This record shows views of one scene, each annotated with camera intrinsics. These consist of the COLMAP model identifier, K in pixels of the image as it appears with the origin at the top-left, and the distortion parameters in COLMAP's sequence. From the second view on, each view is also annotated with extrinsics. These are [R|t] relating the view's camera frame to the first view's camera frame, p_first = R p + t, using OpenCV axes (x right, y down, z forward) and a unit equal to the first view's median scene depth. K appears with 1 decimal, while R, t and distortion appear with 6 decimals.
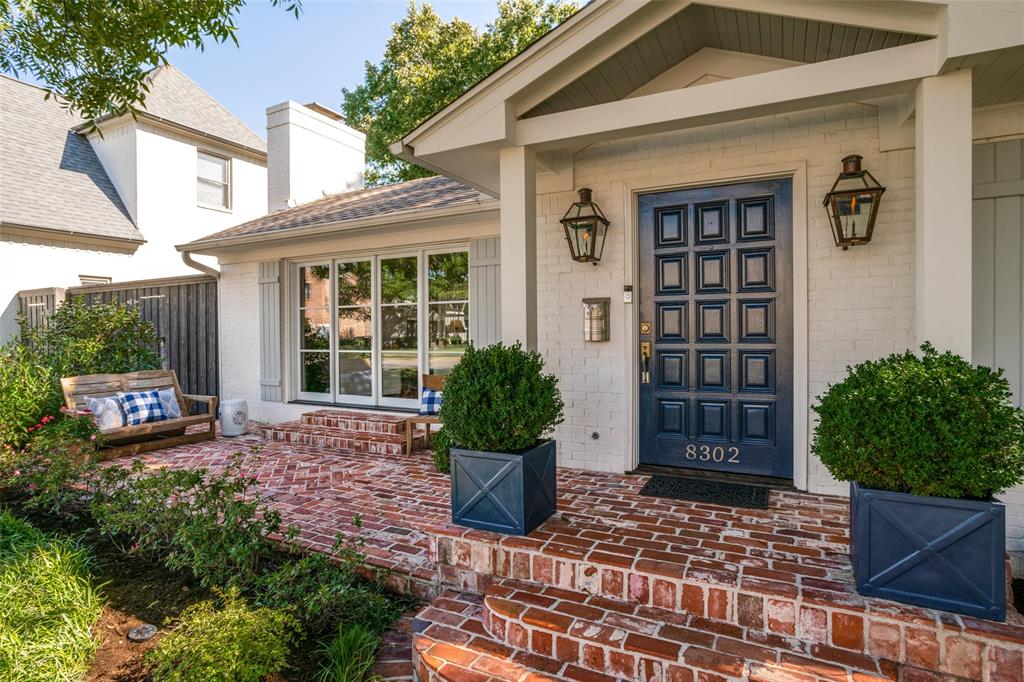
lens RADIAL K [[537.3, 0, 505.3], [0, 537.3, 338.3], [0, 0, 1]] dist [-0.068071, 0.034053]
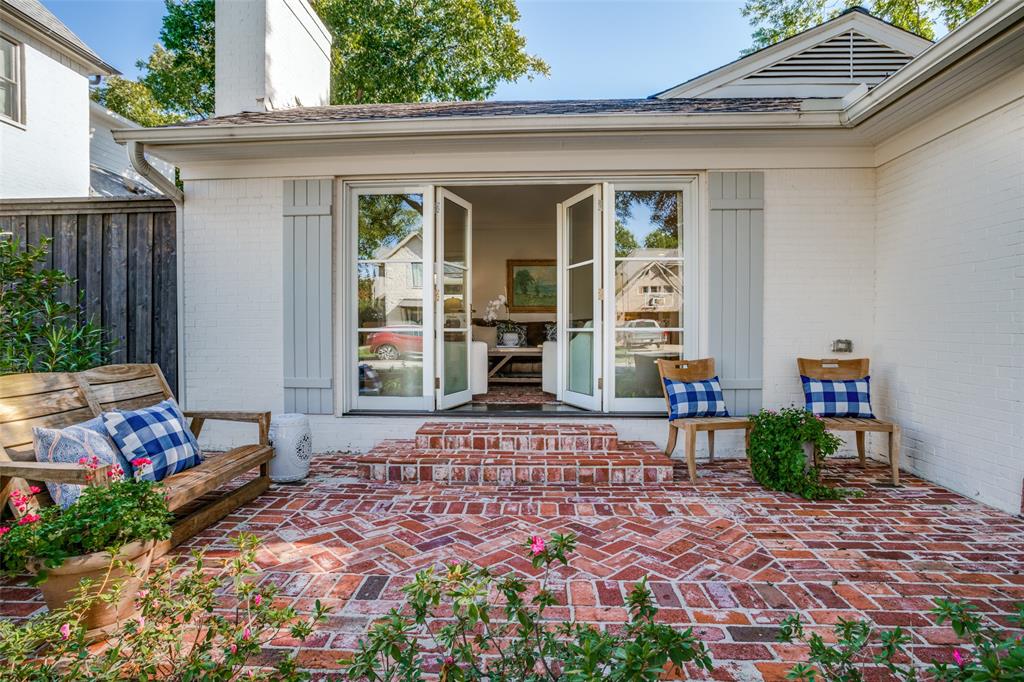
lens RADIAL K [[537.3, 0, 505.3], [0, 537.3, 338.3], [0, 0, 1]] dist [-0.068071, 0.034053]
pose [[0.914862, 0.000142, 0.403766, -1.171768], [-0.001924, 0.999990, 0.004008, 0.073617], [-0.403762, -0.004444, 0.914853, 0.886999]]
